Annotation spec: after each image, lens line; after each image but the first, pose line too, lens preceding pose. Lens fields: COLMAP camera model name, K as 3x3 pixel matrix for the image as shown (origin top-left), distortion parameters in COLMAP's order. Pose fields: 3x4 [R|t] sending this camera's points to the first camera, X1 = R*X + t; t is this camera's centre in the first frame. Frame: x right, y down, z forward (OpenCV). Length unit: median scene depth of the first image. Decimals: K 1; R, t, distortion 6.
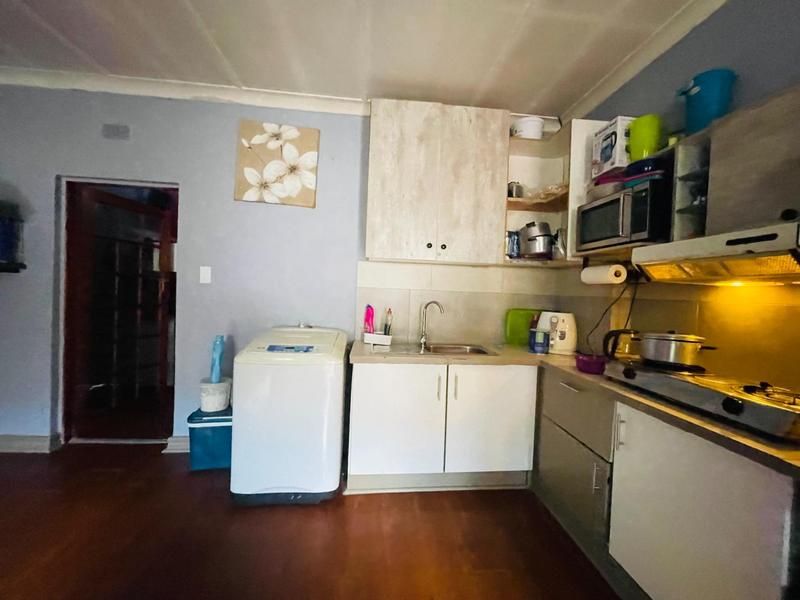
lens RADIAL K [[322.0, 0, 396.8], [0, 322.0, 297.6], [0, 0, 1]] dist [-0.001166, 0.000085]
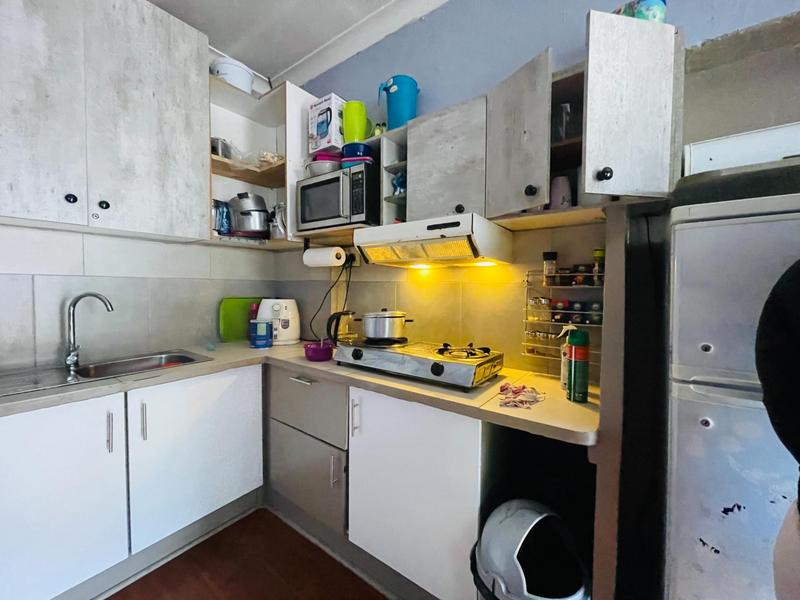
lens RADIAL K [[322.0, 0, 396.8], [0, 322.0, 297.6], [0, 0, 1]] dist [-0.001166, 0.000085]
pose [[0.660391, -0.058629, 0.748629, 0.051048], [0.031831, 0.998237, 0.050098, 0.009131], [-0.750247, -0.009254, 0.661093, 0.190624]]
